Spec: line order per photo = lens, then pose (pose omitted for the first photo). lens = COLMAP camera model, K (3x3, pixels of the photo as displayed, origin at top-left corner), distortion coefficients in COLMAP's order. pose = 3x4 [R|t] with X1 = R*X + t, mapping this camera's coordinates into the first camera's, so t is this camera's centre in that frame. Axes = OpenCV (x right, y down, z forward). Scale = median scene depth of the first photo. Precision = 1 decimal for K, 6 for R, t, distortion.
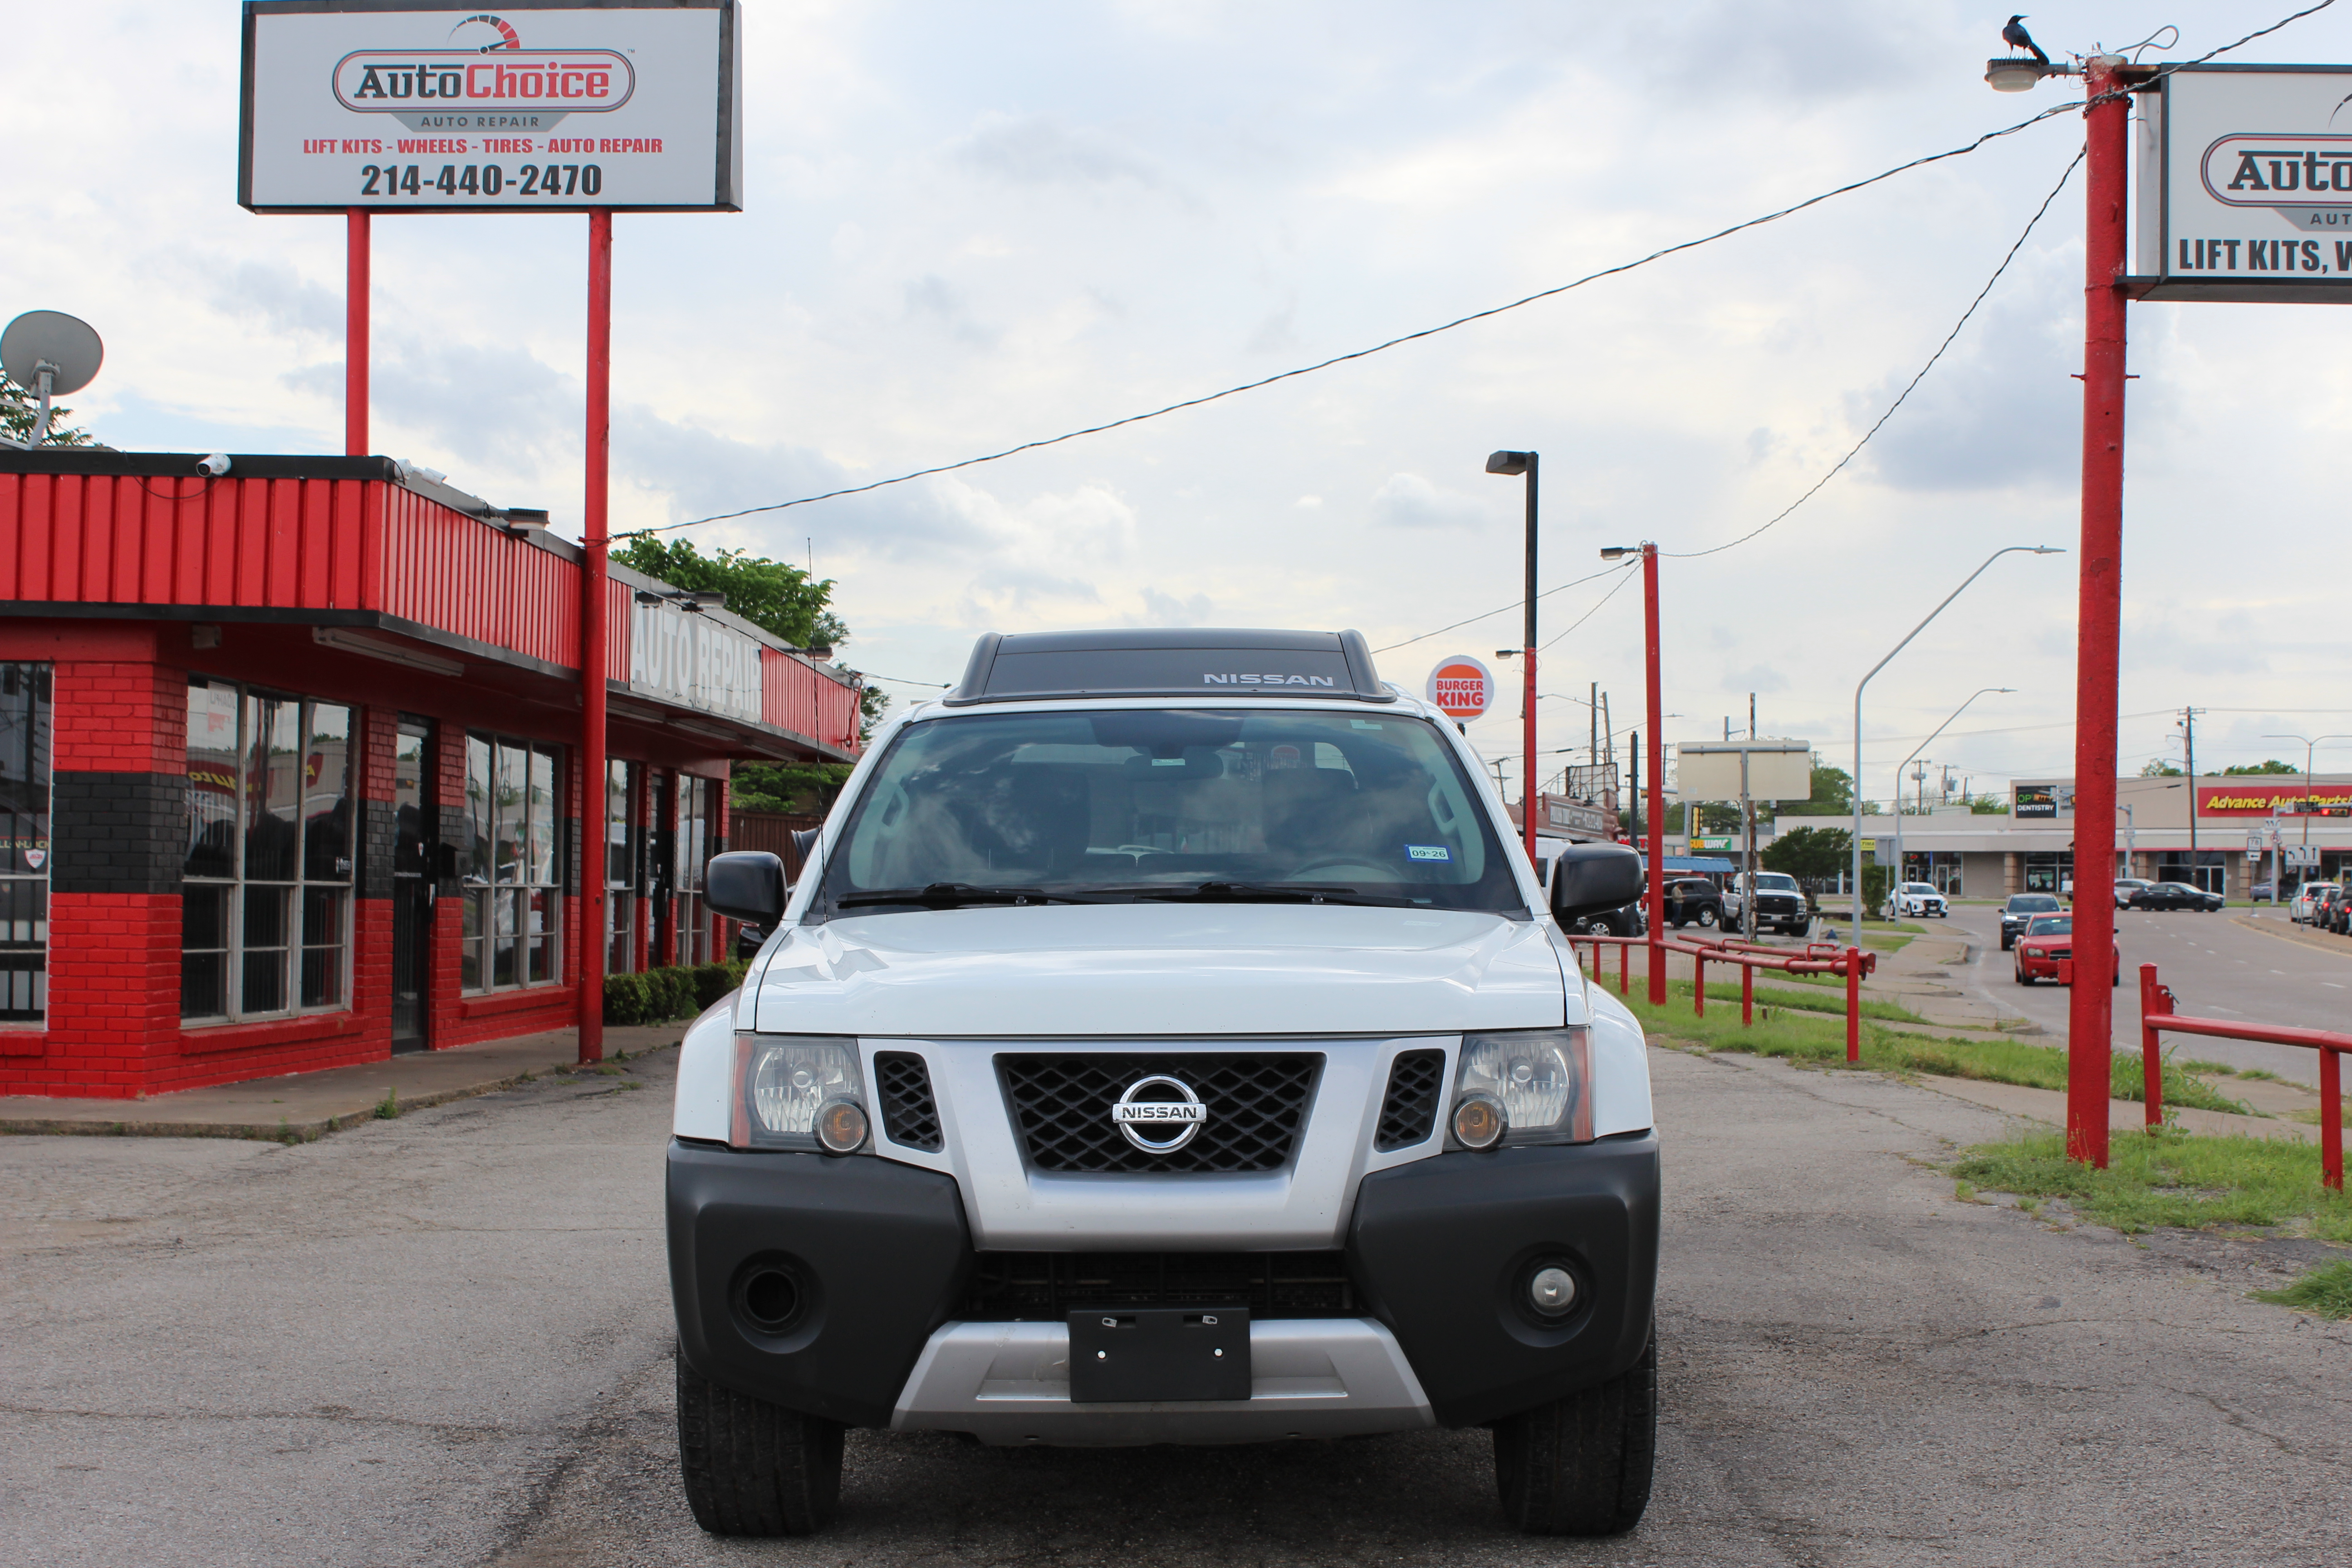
lens RADIAL K [[3204.5, 0, 1176.0], [0, 3204.5, 784.0], [0, 0, 1]] dist [-0.066711, 0.071442]
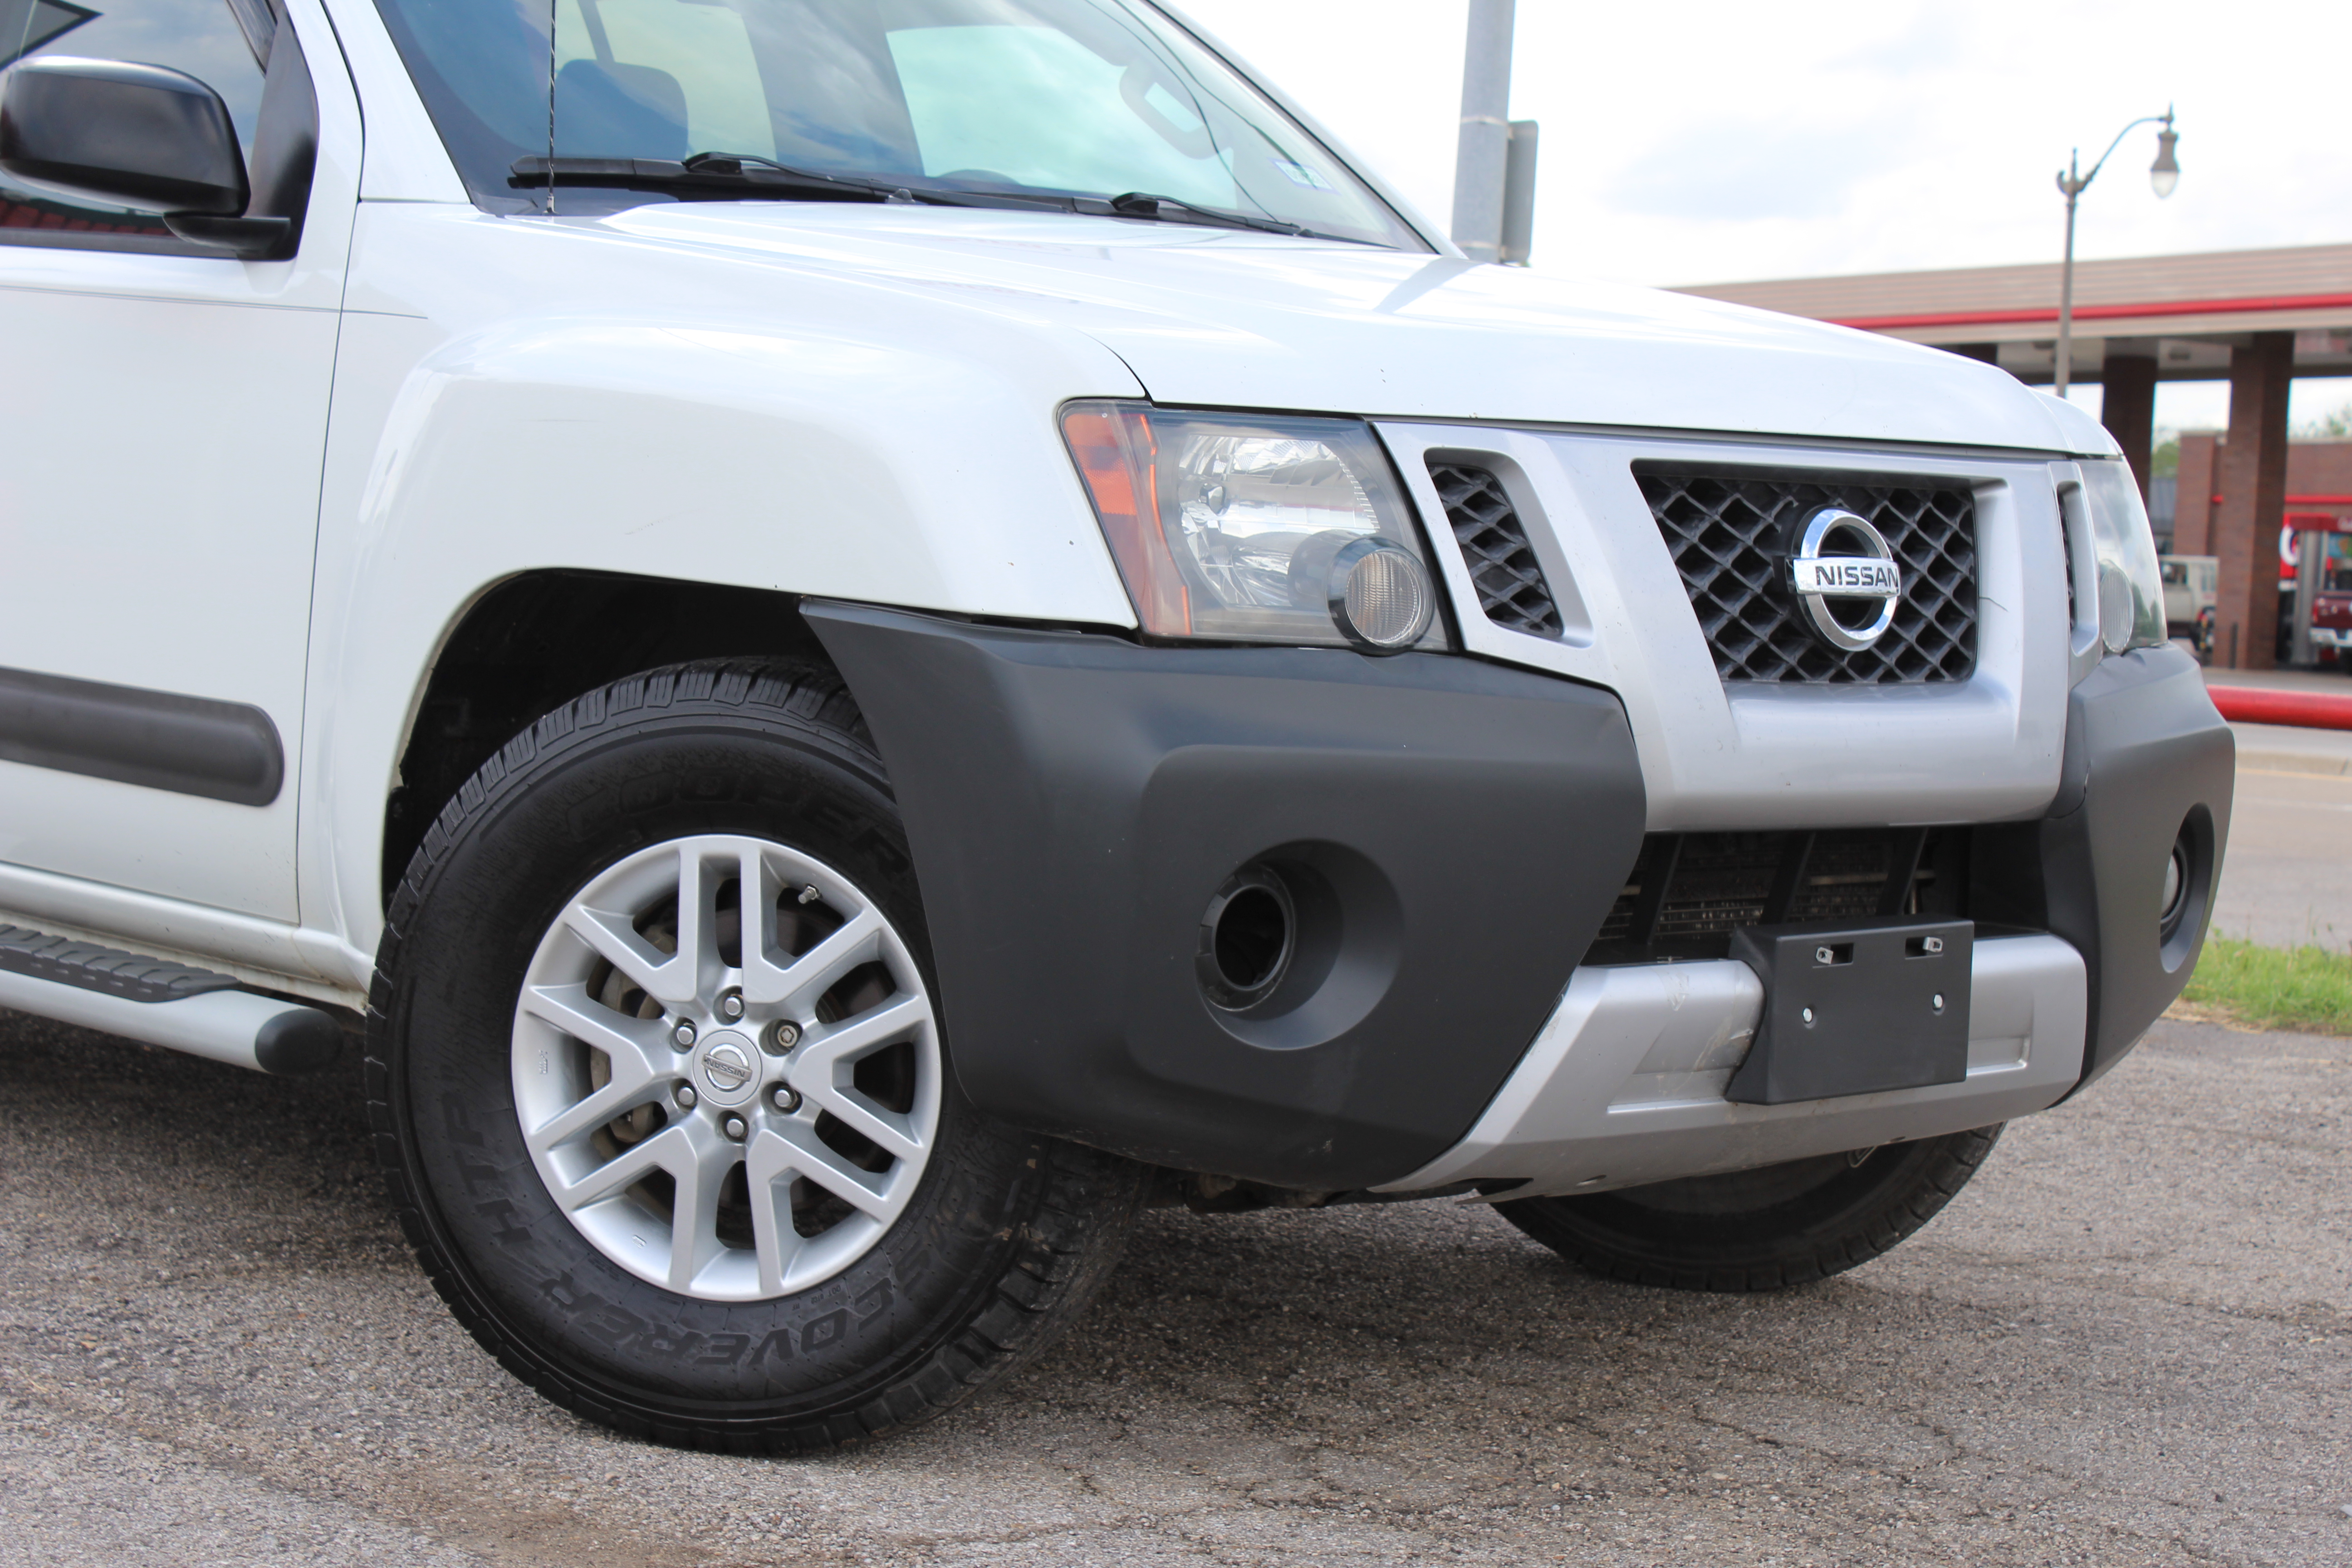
lens RADIAL K [[4452.7, 0, 1176.0], [0, 4452.7, 784.0], [0, 0, 1]] dist [0.012404, 0.129226]
pose [[0.718757, -0.011084, 0.695173, -0.455422], [-0.063778, 0.994606, 0.081800, 0.060489], [-0.692330, -0.103131, 0.714173, 0.386212]]
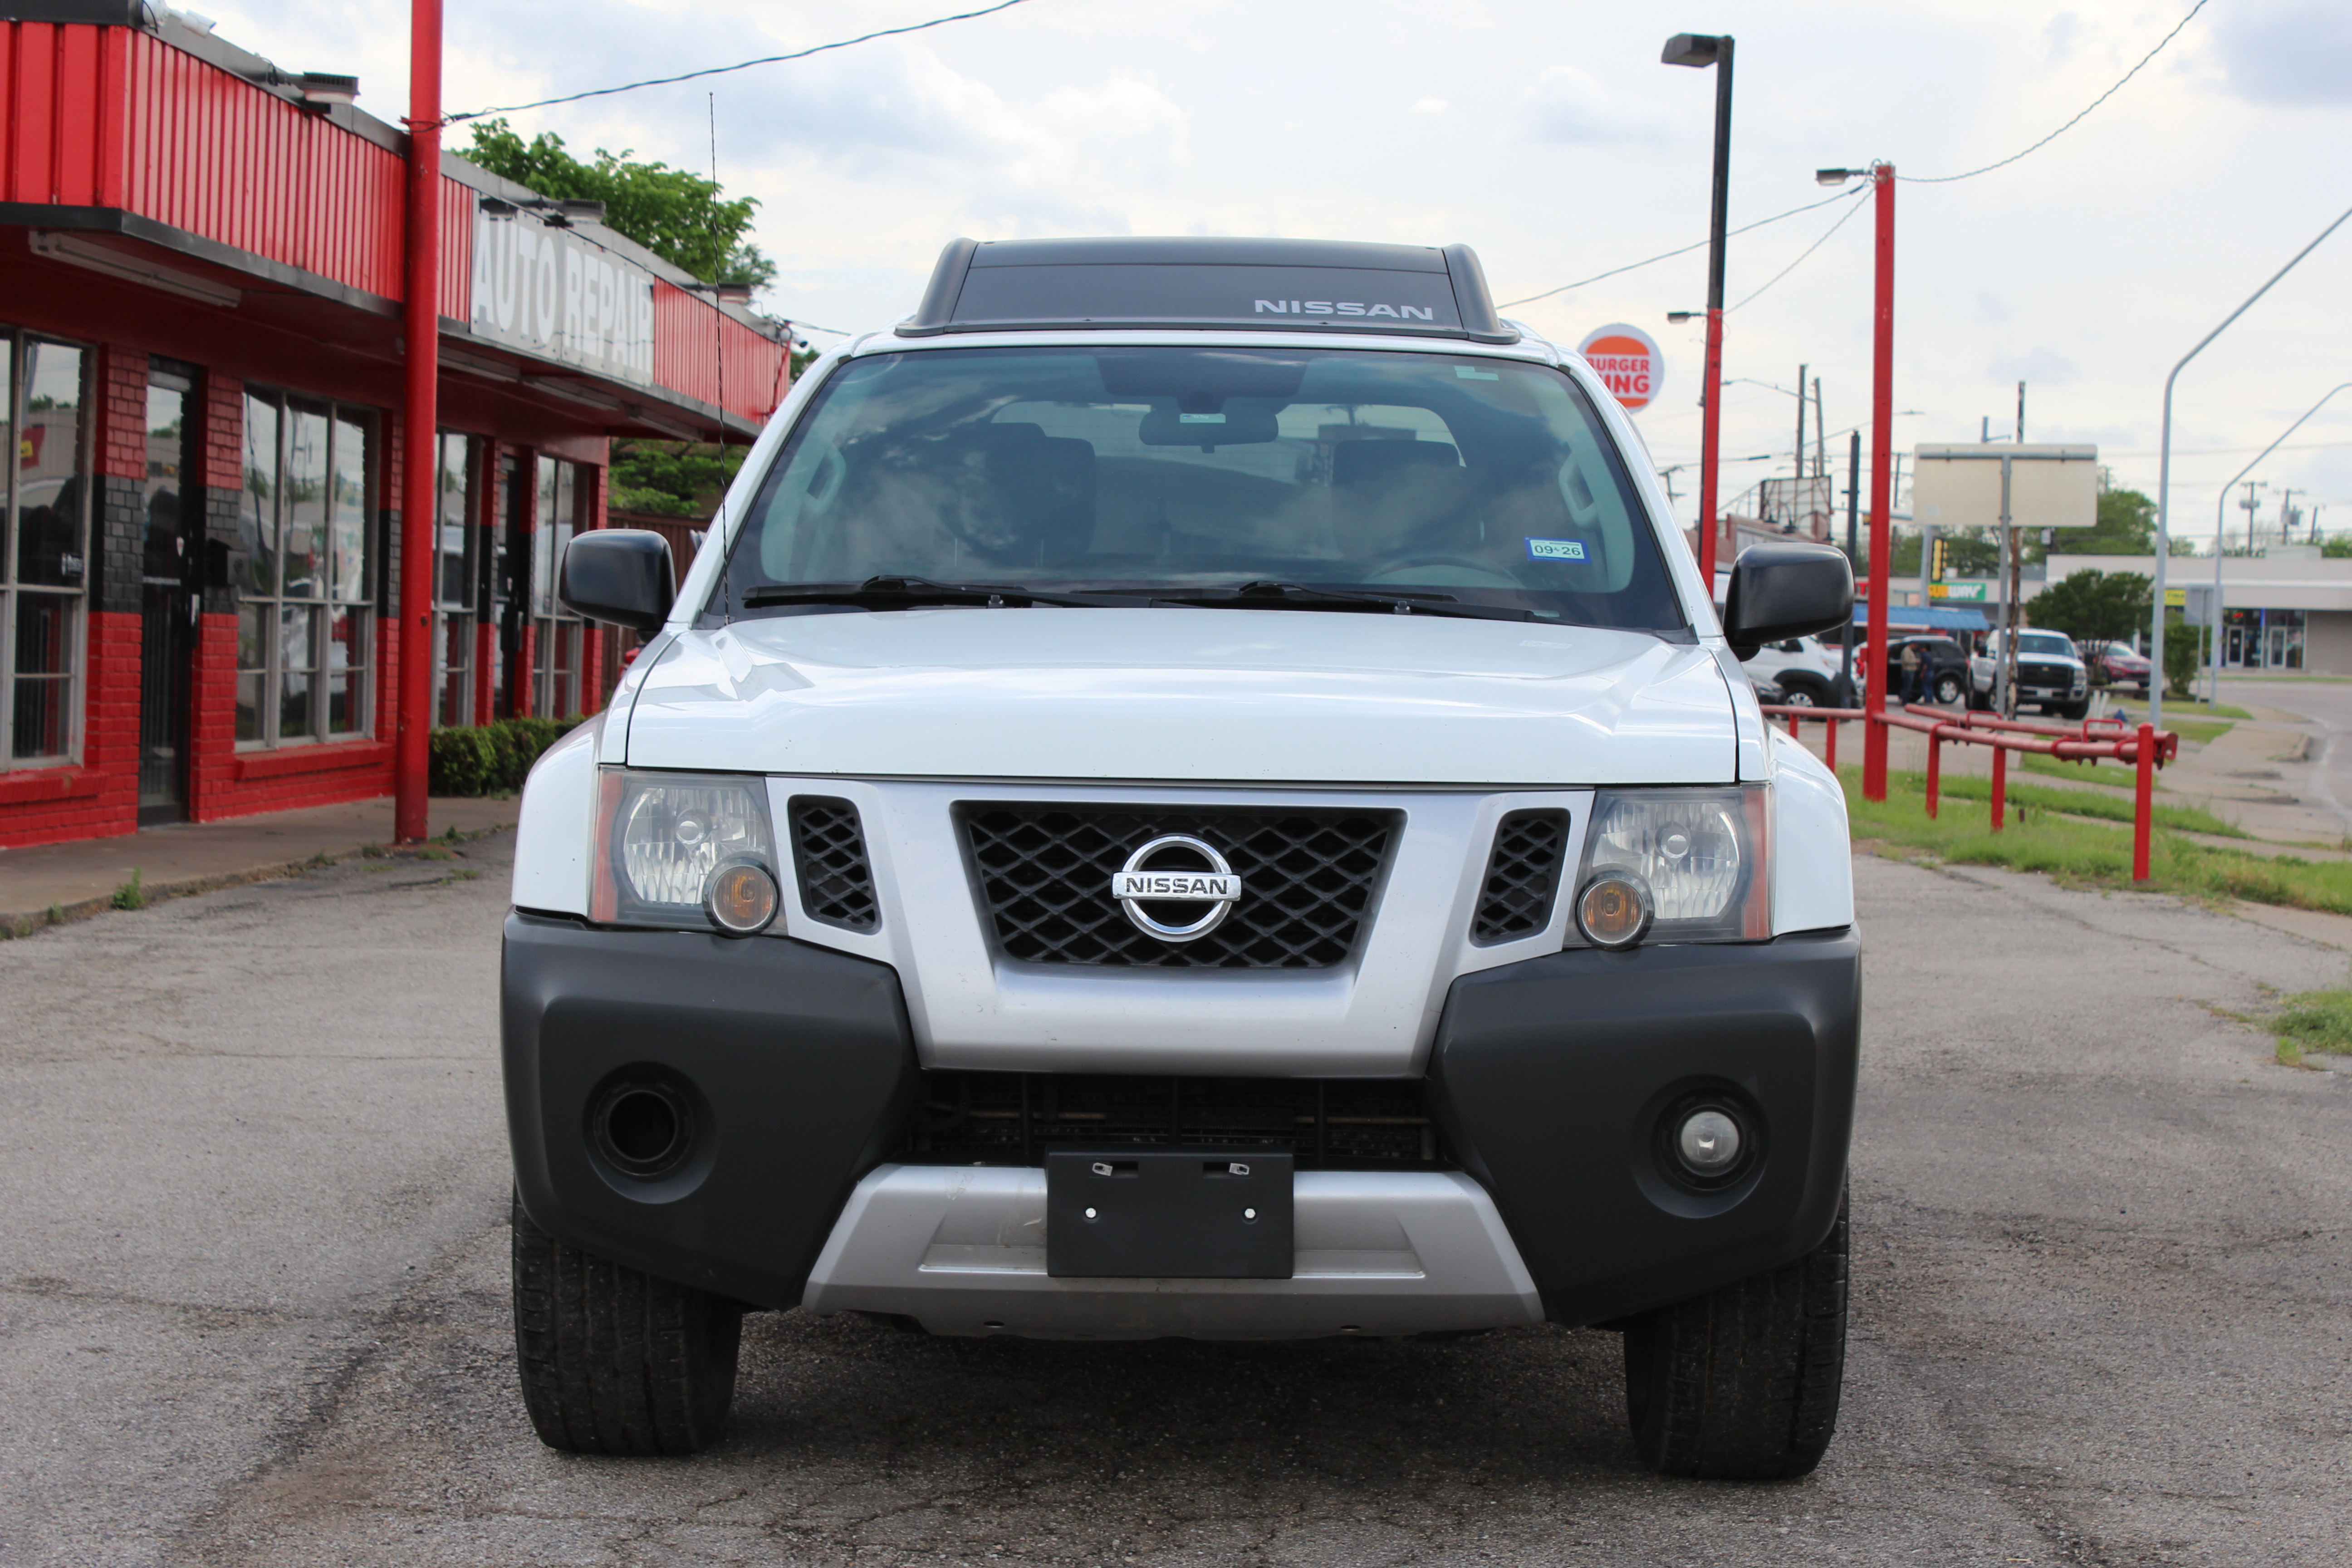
lens RADIAL K [[4389.3, 0, 1176.0], [0, 4389.3, 784.0], [0, 0, 1]] dist [0.000078, 0.188575]
pose [[0.999714, 0.021994, -0.009347, 0.002581], [-0.021328, 0.997578, 0.066205, 0.009534], [0.010780, -0.065987, 0.997762, 0.001194]]
